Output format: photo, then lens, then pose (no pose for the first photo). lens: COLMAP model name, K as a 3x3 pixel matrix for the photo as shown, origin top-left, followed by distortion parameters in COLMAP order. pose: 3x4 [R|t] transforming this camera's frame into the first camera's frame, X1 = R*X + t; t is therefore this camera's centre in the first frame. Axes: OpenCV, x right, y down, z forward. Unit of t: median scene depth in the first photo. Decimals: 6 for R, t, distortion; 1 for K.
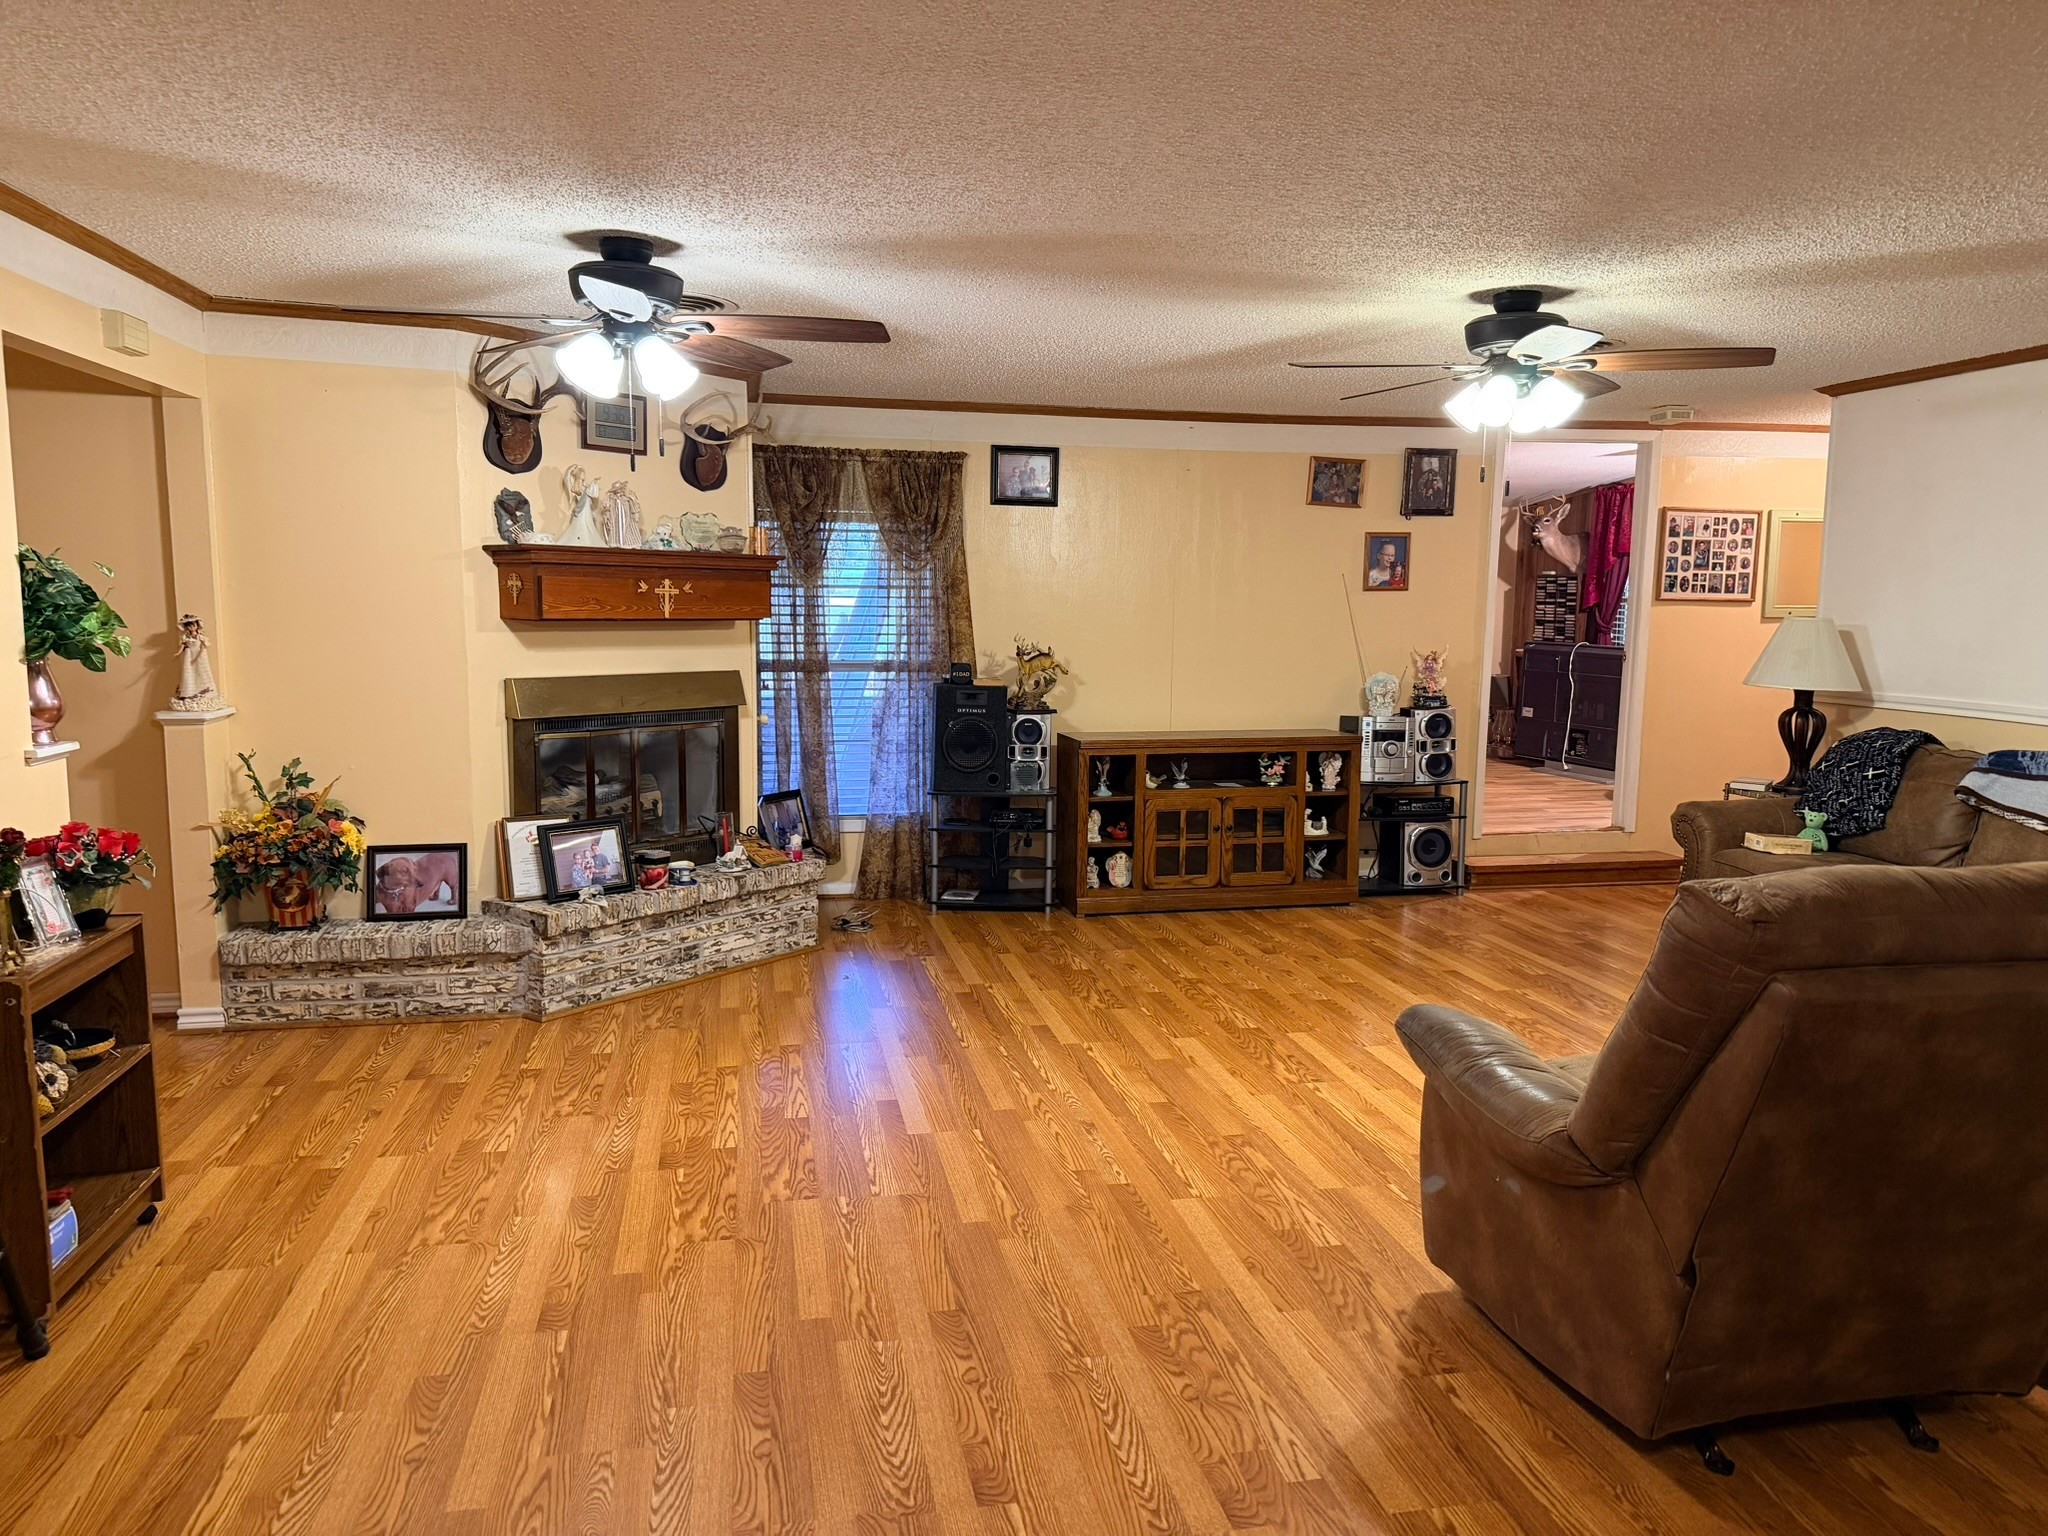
lens RADIAL K [[1421.0, 0, 1024.4], [0, 1421.0, 781.5], [0, 0, 1]] dist [0.146008, -0.251946]
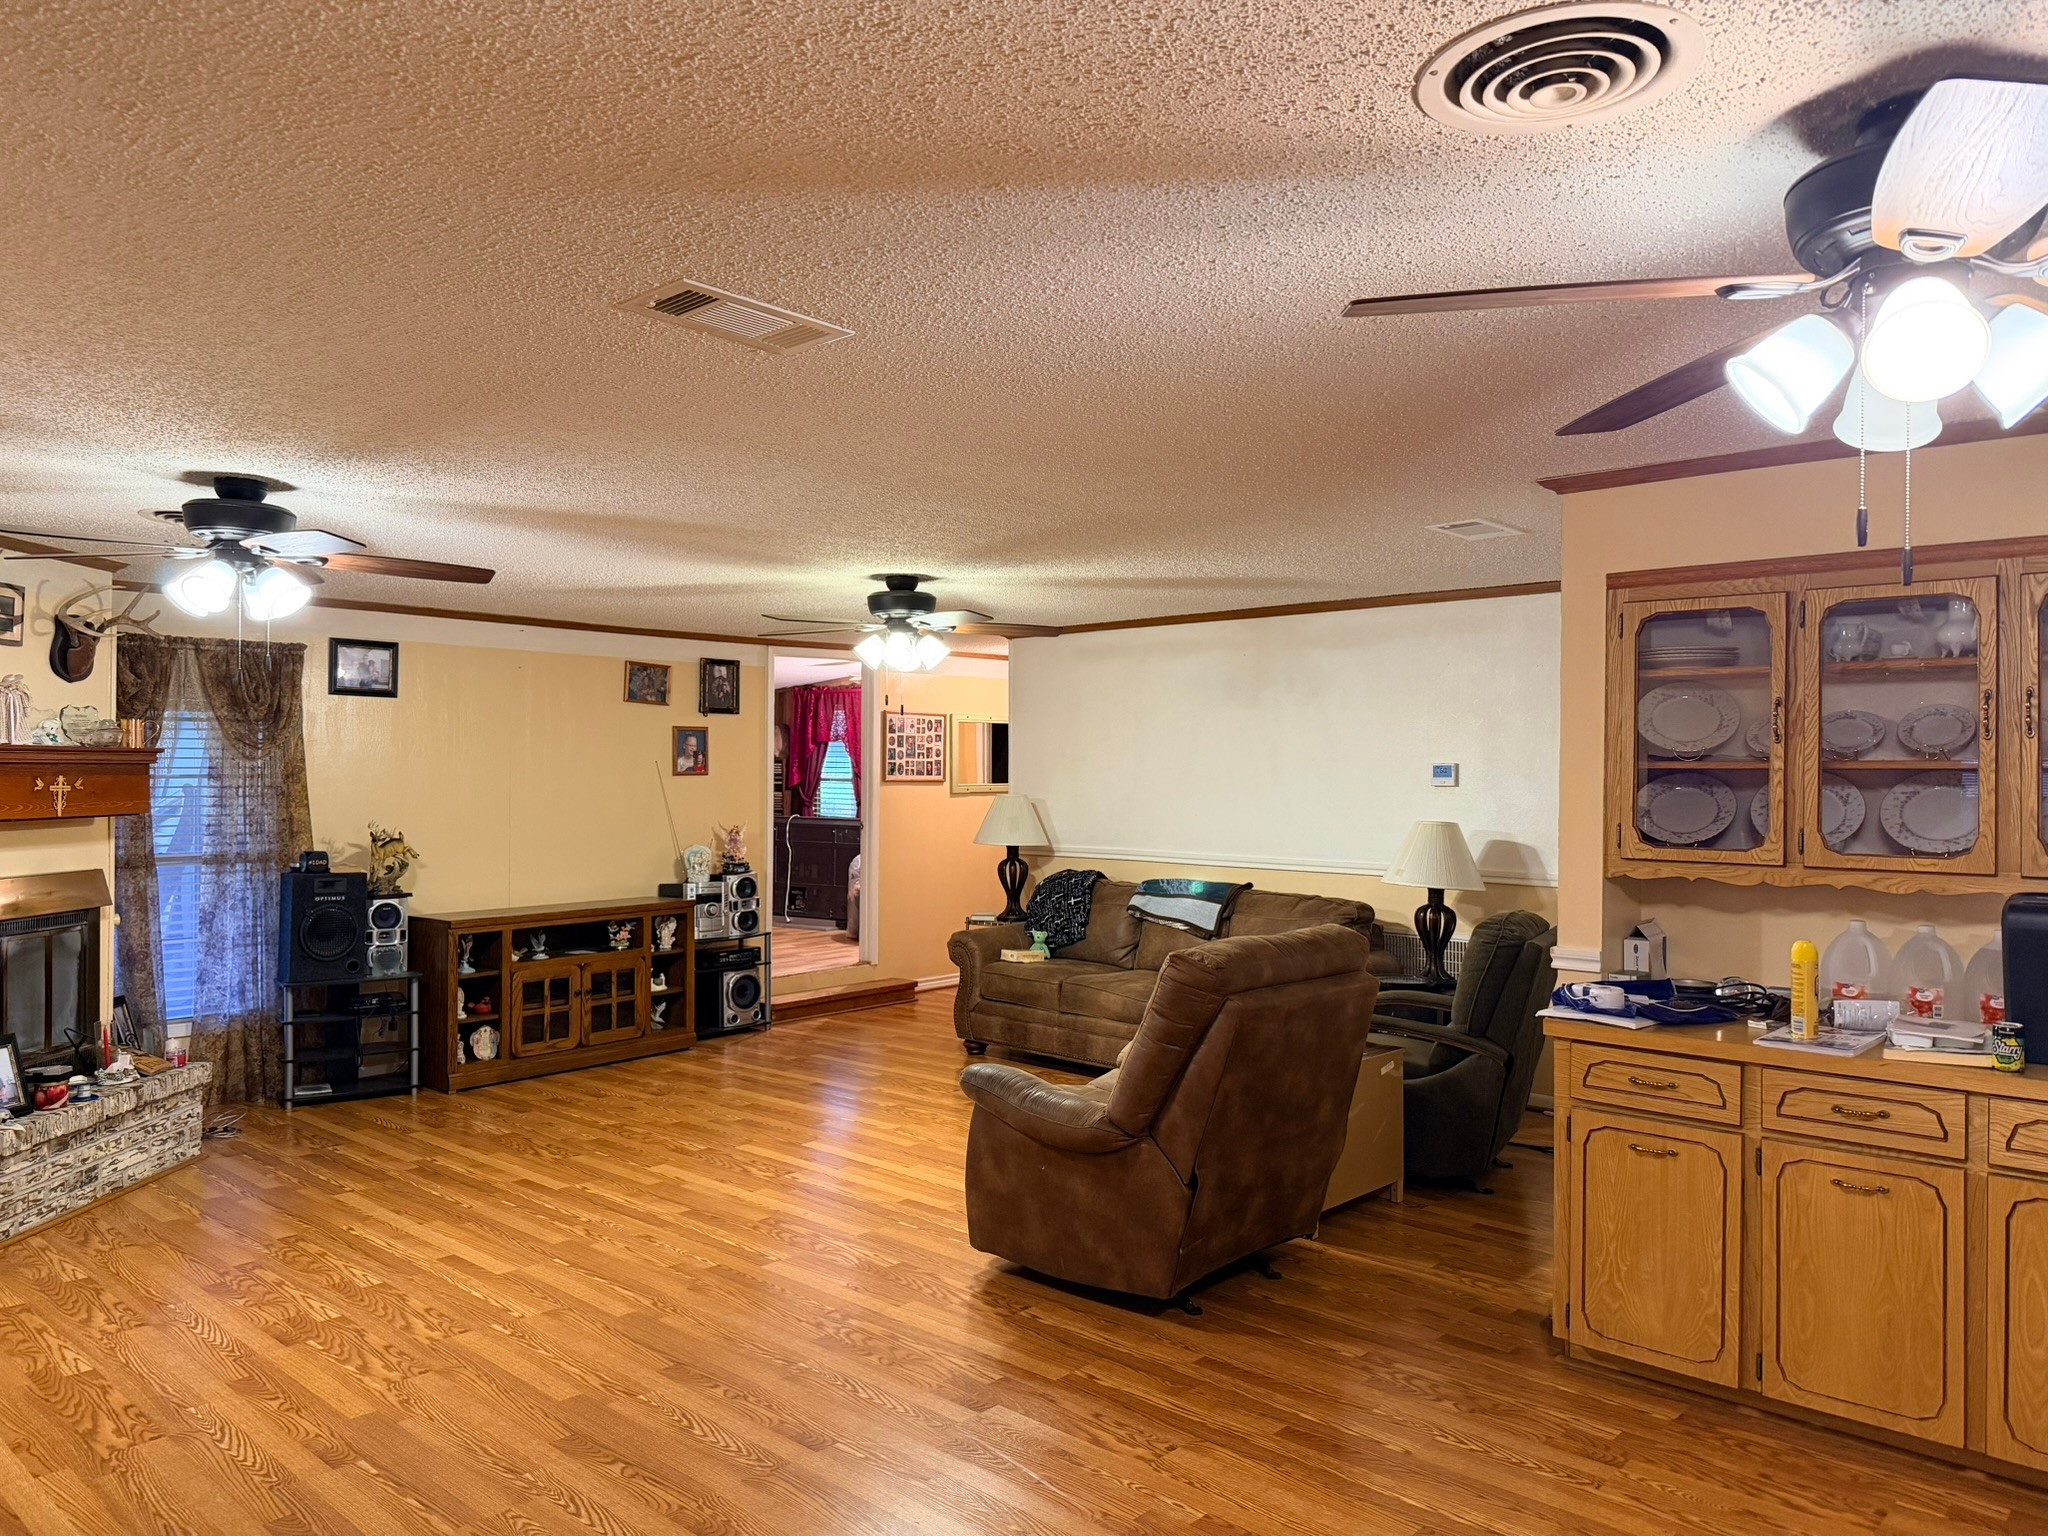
lens RADIAL K [[1421.0, 0, 1024.4], [0, 1421.0, 781.5], [0, 0, 1]] dist [0.146008, -0.251946]
pose [[0.811657, -0.013062, 0.583988, -0.229754], [0.082631, 0.992264, -0.092652, 0.002836], [-0.578260, 0.123457, 0.806457, -0.106615]]
